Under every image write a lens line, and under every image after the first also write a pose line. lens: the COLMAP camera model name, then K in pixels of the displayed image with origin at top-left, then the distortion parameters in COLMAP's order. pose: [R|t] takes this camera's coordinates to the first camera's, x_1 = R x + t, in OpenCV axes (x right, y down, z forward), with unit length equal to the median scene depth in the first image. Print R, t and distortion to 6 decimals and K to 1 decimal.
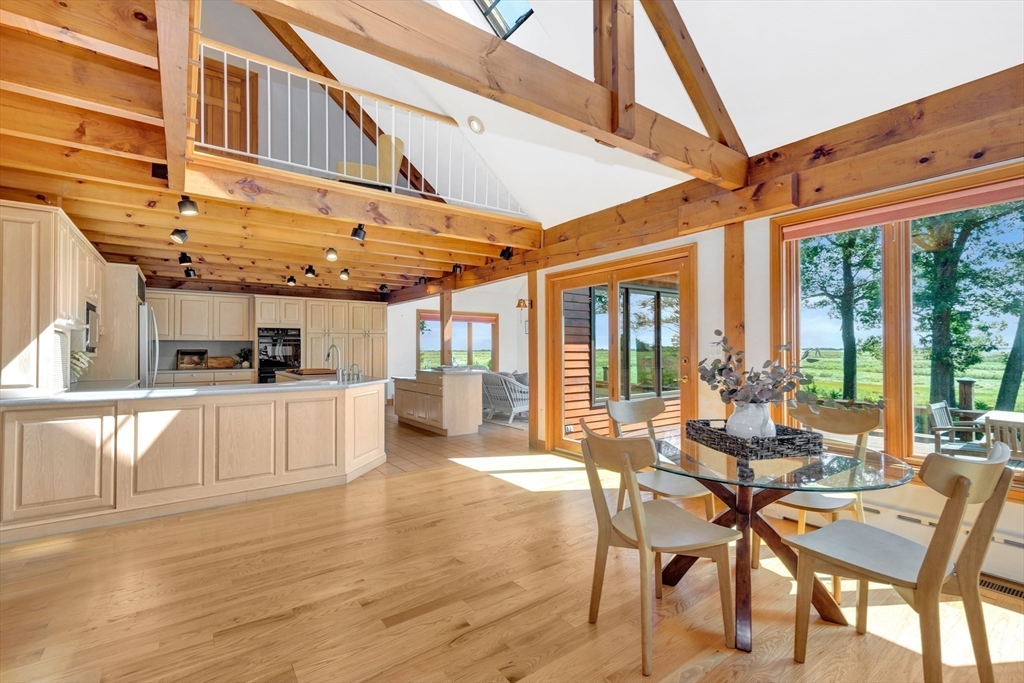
lens RADIAL K [[444.9, 0, 510.9], [0, 444.9, 342.8], [0, 0, 1]] dist [0.001986, 0.000363]
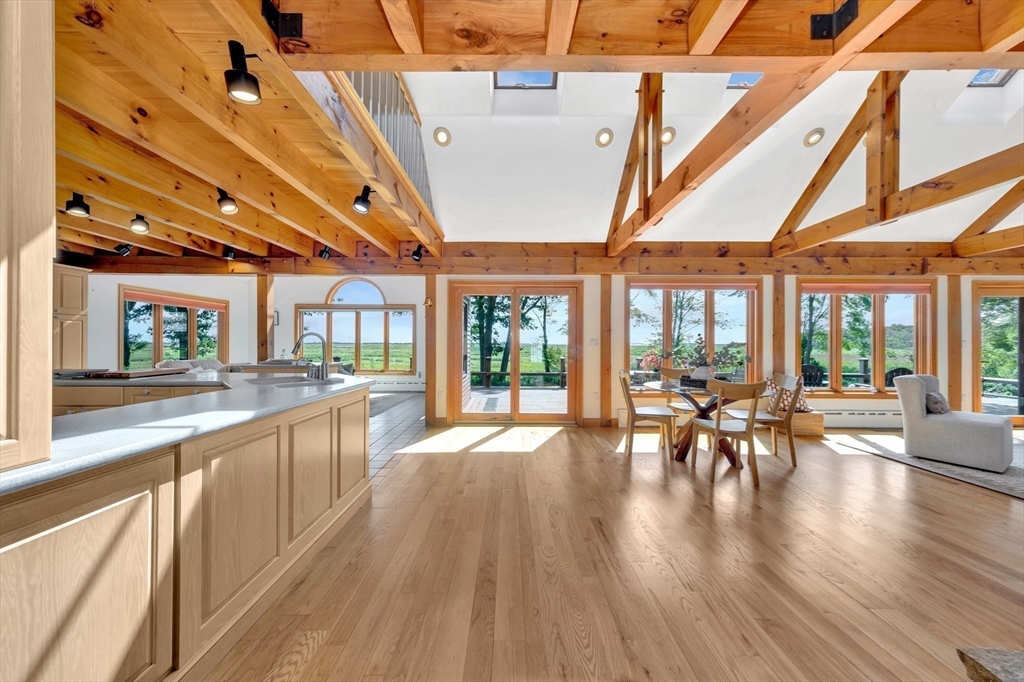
lens RADIAL K [[352.1, 0, 507.4], [0, 352.1, 341.8], [0, 0, 1]] dist [0.006017, -0.000125]
pose [[0.590753, 0.010891, 0.806779, -0.418761], [-0.018798, 0.999823, 0.000268, 0.008199], [-0.806633, -0.015324, 0.590854, 0.213123]]
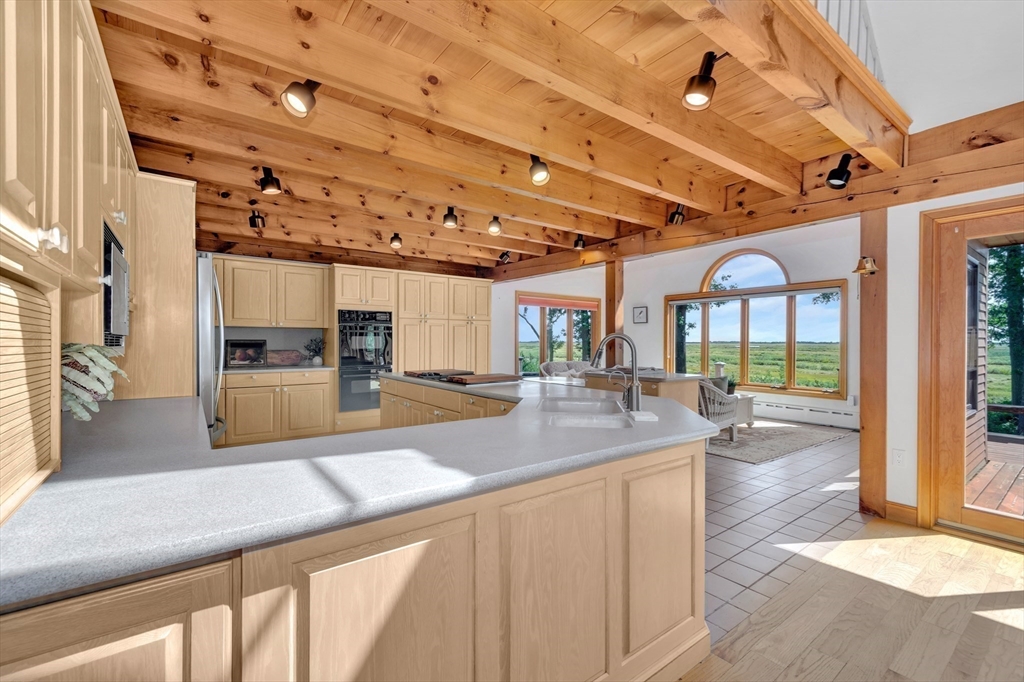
lens RADIAL K [[431.3, 0, 512.6], [0, 431.3, 343.5], [0, 0, 1]] dist [0.003849, -0.000139]
pose [[0.999918, 0.007588, 0.010299, -0.310739], [-0.007796, 0.999764, 0.020281, 0.003917], [-0.010142, -0.020360, 0.999741, 0.320008]]
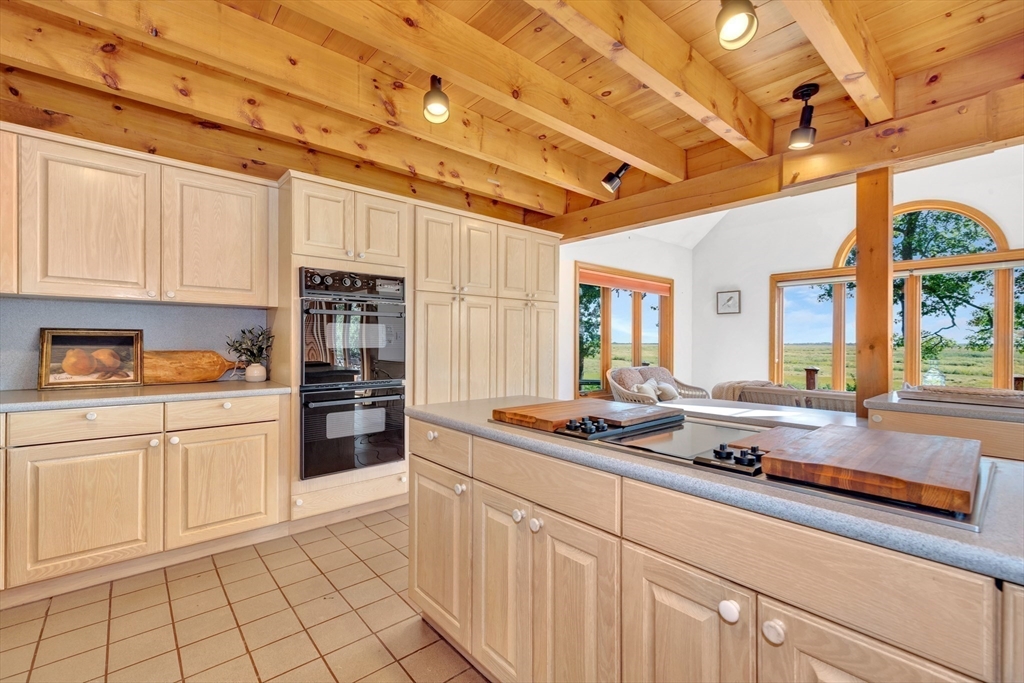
lens RADIAL K [[444.9, 0, 513.5], [0, 444.9, 343.2], [0, 0, 1]] dist [0.001986, 0.000363]
pose [[0.996179, 0.008695, 0.086901, -0.454667], [-0.010200, 0.999805, 0.016896, 0.017829], [-0.086737, -0.017718, 0.996074, 0.674697]]
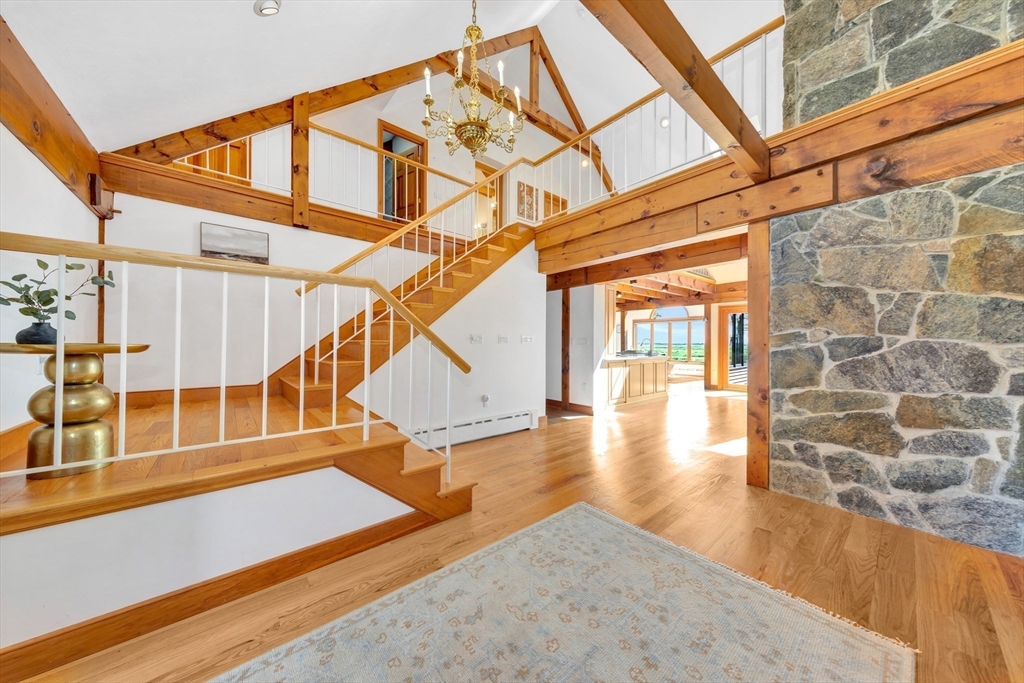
lens RADIAL K [[335.0, 0, 510.5], [0, 335.0, 341.8], [0, 0, 1]] dist [0.000191, 0.000002]
pose [[0.997169, 0.008739, 0.074678, -0.714972], [-0.009564, 0.999897, 0.010690, 0.005469], [-0.074576, -0.011374, 0.997150, -0.356015]]
